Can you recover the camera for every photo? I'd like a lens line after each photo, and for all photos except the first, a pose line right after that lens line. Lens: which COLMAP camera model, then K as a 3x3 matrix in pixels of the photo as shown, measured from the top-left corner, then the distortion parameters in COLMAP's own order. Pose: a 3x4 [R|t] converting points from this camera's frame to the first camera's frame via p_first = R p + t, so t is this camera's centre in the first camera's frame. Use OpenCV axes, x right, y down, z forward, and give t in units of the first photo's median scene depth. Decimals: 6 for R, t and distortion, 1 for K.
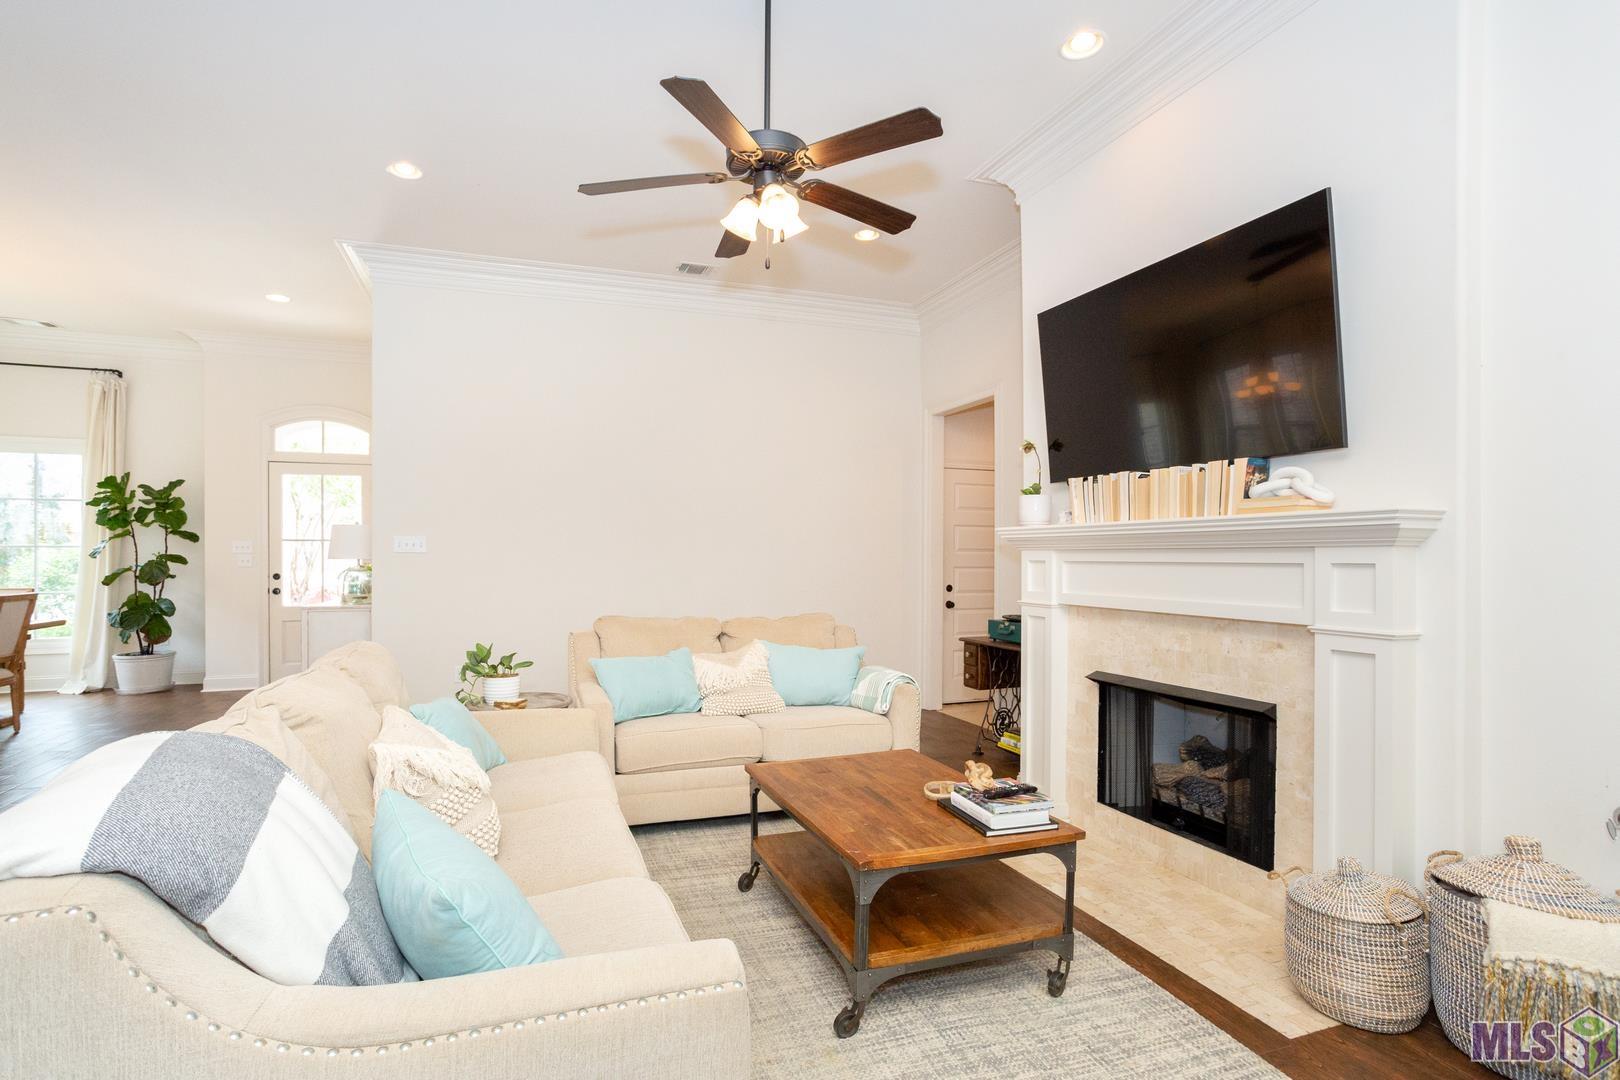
lens RADIAL K [[792.7, 0, 799.8], [0, 792.7, 546.6], [0, 0, 1]] dist [-0.018398, 0.000818]
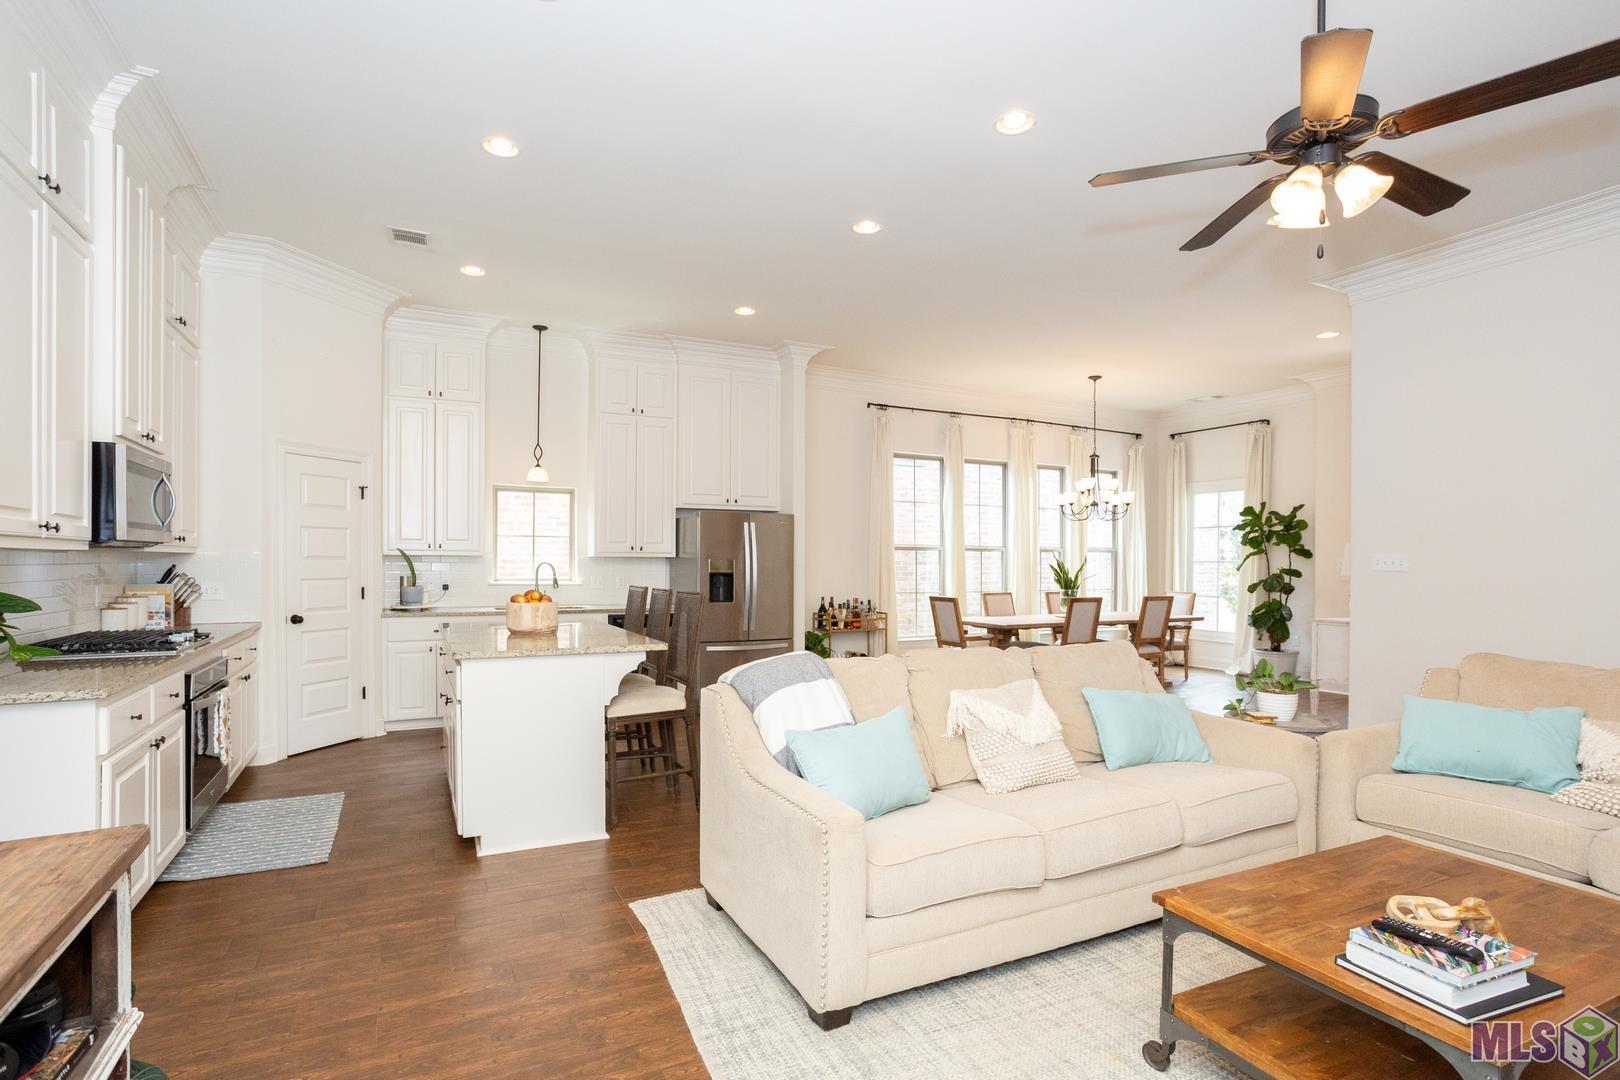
lens RADIAL K [[792.7, 0, 805.1], [0, 792.7, 551.1], [0, 0, 1]] dist [-0.018398, 0.000818]
pose [[0.123163, -0.009737, -0.992339, 0.285716], [0.001191, 0.999953, -0.009664, -0.006005], [0.992386, 0.000009, 0.123169, 0.126115]]
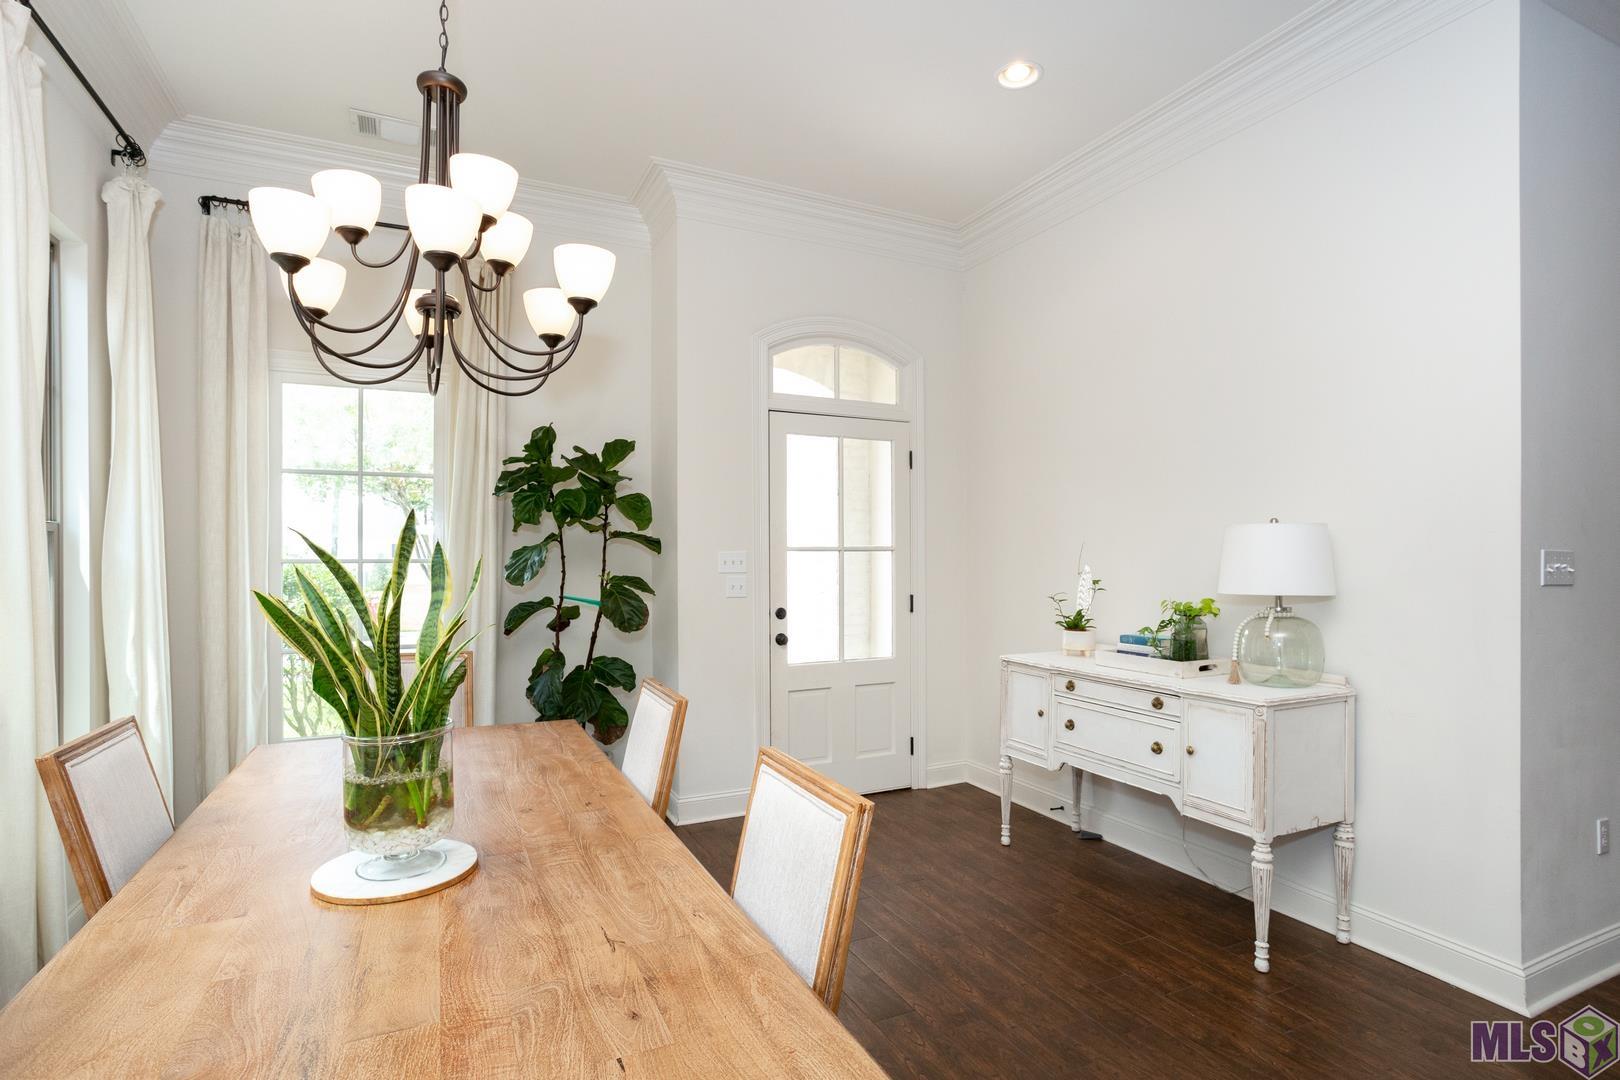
lens RADIAL K [[792.7, 0, 810.4], [0, 792.7, 553.7], [0, 0, 1]] dist [-0.018398, 0.000818]
pose [[0.996555, -0.006259, 0.082699, -0.719195], [0.007297, 0.999898, -0.012260, 0.002121], [-0.082614, 0.012822, 0.996499, 0.443788]]
